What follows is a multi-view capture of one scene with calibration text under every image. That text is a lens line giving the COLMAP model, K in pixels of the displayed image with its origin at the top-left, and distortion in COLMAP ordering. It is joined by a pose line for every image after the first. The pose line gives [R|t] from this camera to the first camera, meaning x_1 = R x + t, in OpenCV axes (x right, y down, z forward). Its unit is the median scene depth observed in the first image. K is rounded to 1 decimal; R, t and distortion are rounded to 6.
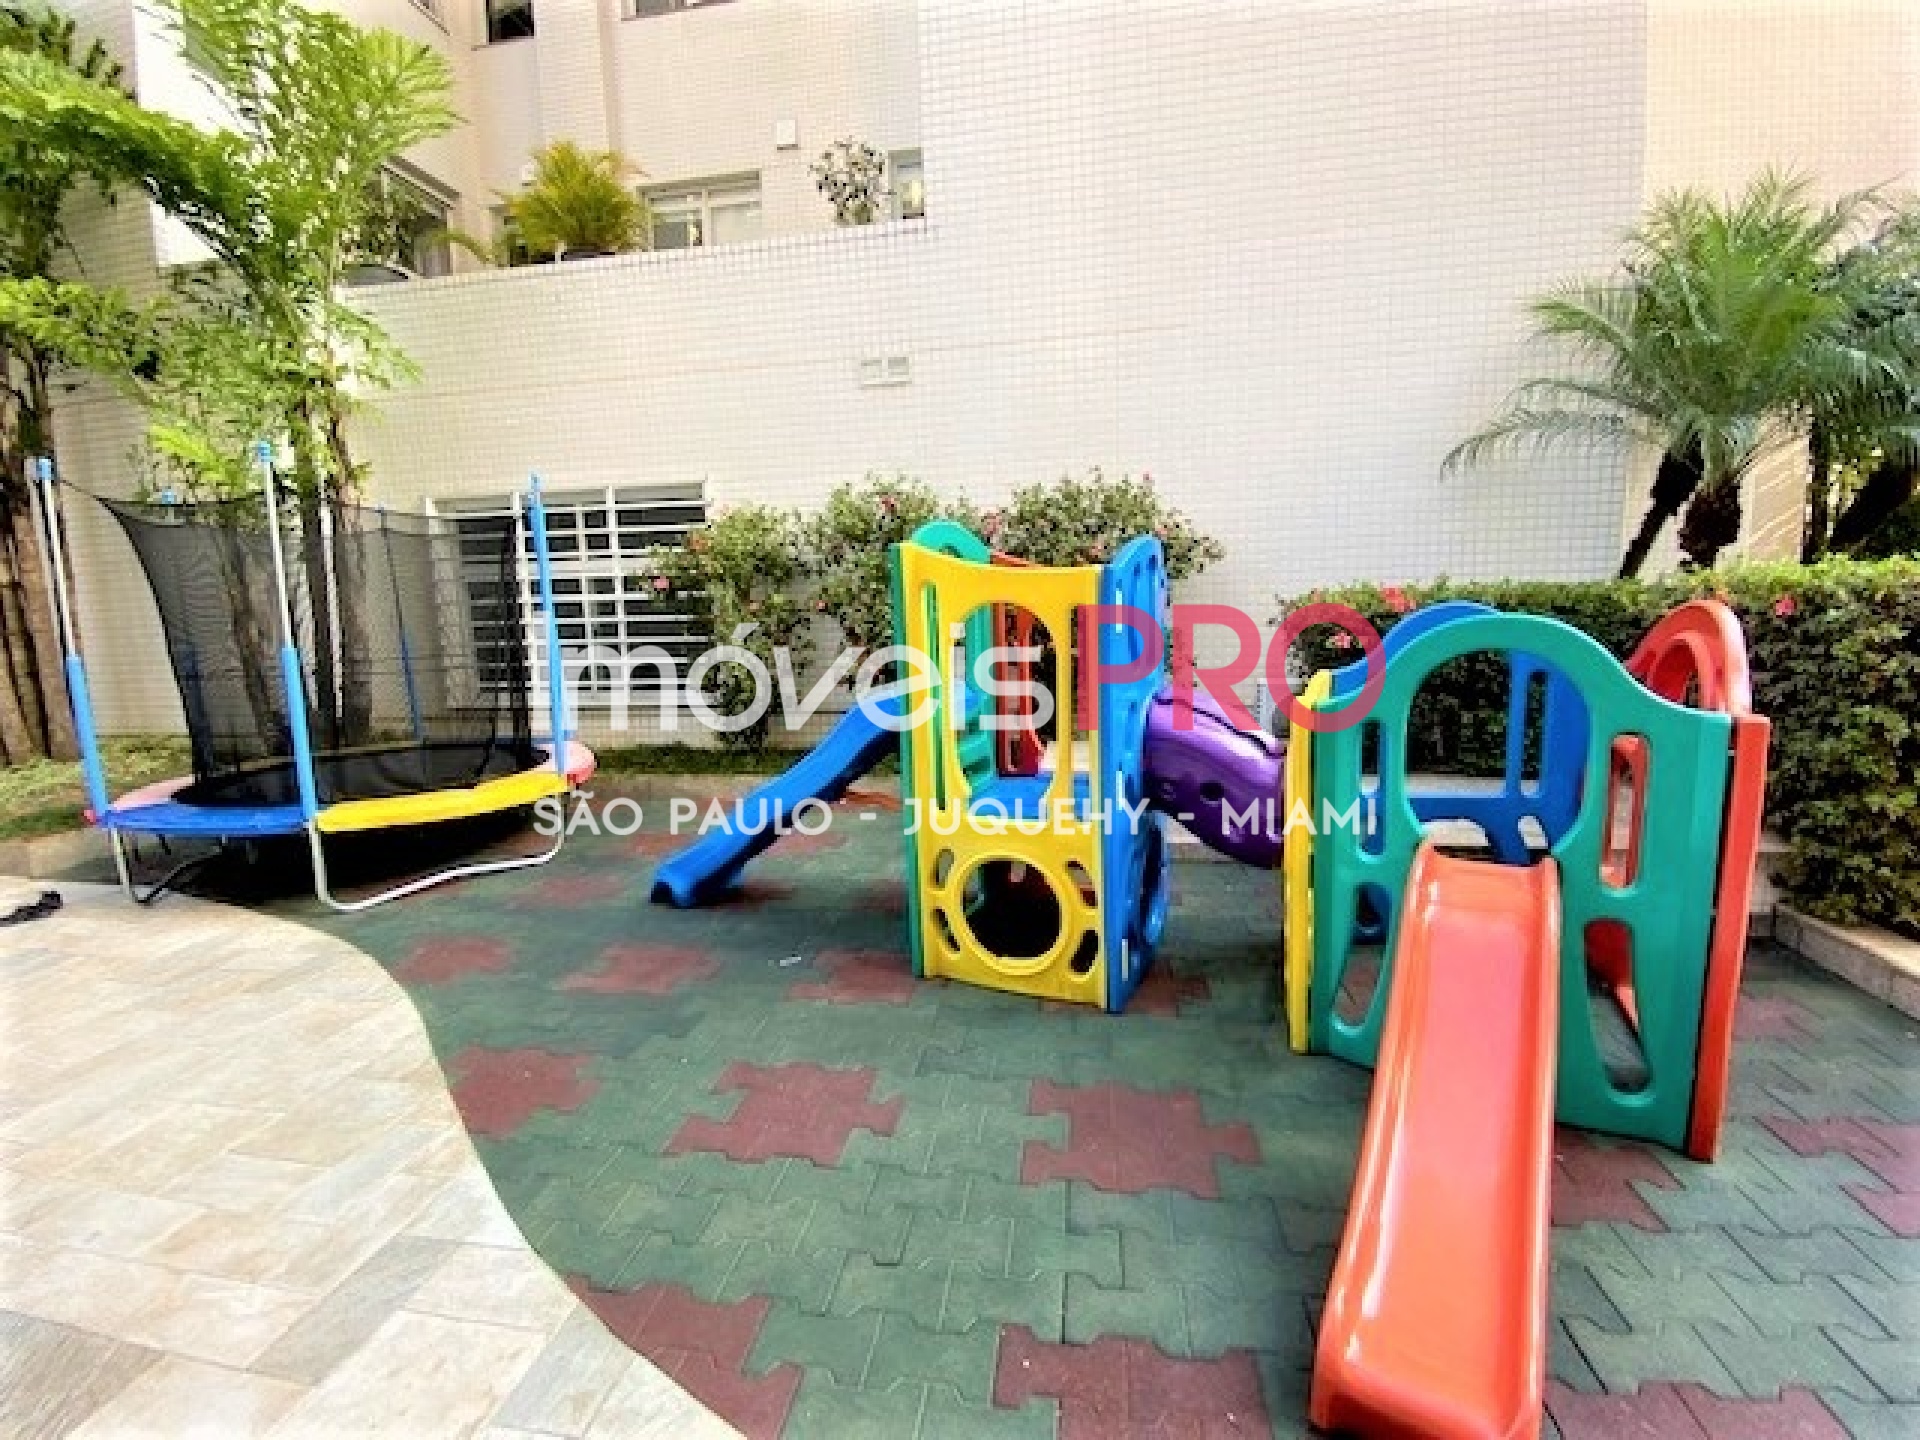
lens RADIAL K [[814.7, 0, 953.3], [0, 814.7, 715.5], [0, 0, 1]] dist [-0.005880, -0.001367]
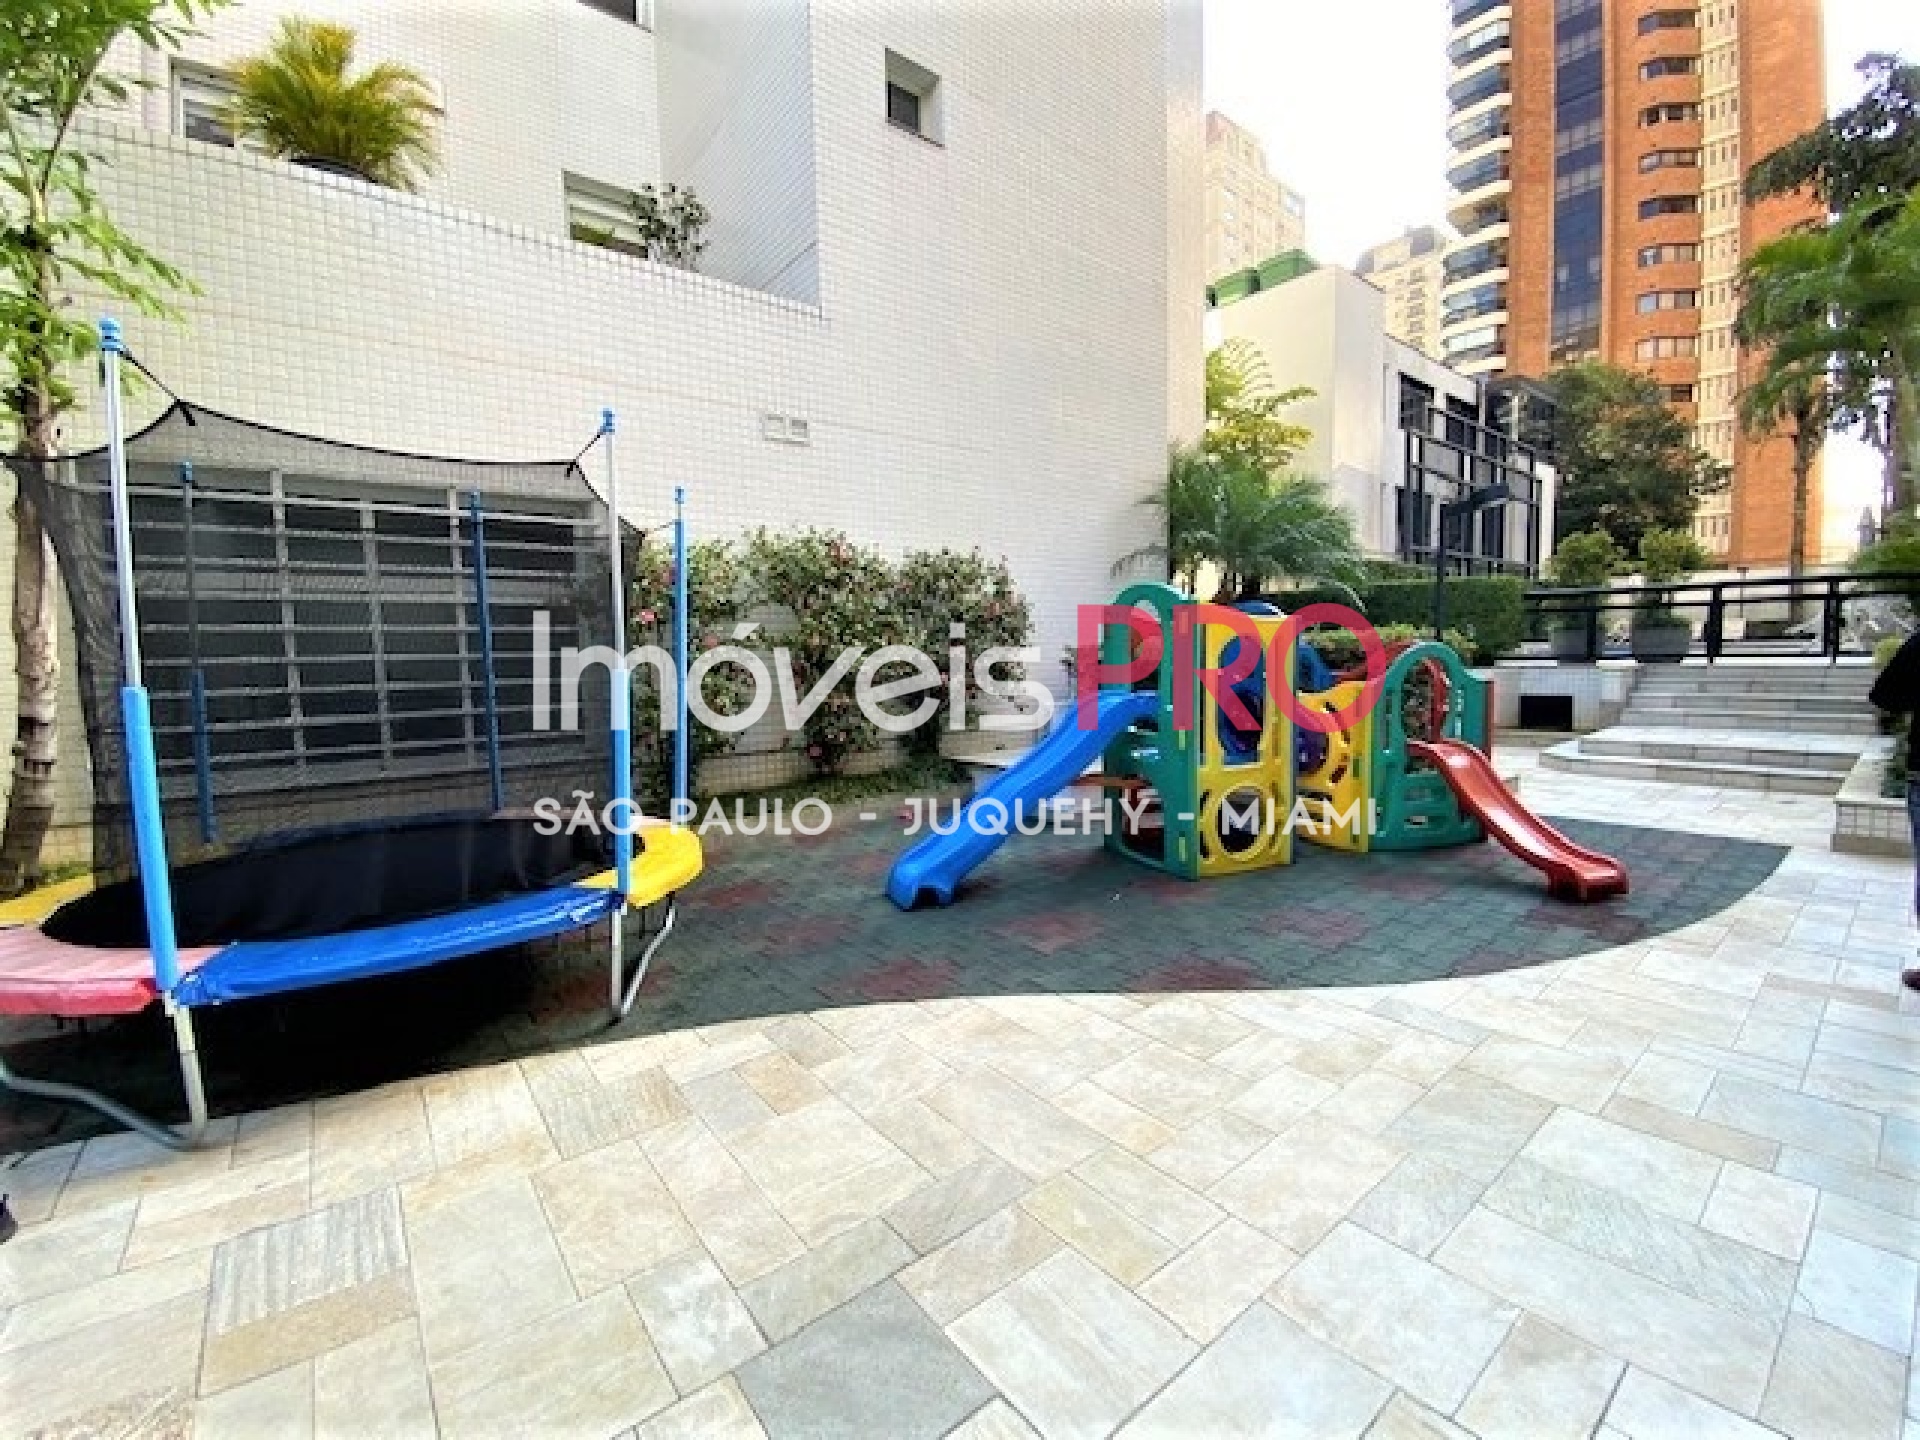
lens RADIAL K [[814.7, 0, 952.8], [0, 814.7, 713.5], [0, 0, 1]] dist [-0.005880, -0.001367]
pose [[0.654960, -0.045147, 0.754314, -1.151522], [0.098303, 0.994822, -0.025813, 0.004090], [-0.749242, 0.091058, 0.656007, 0.237338]]
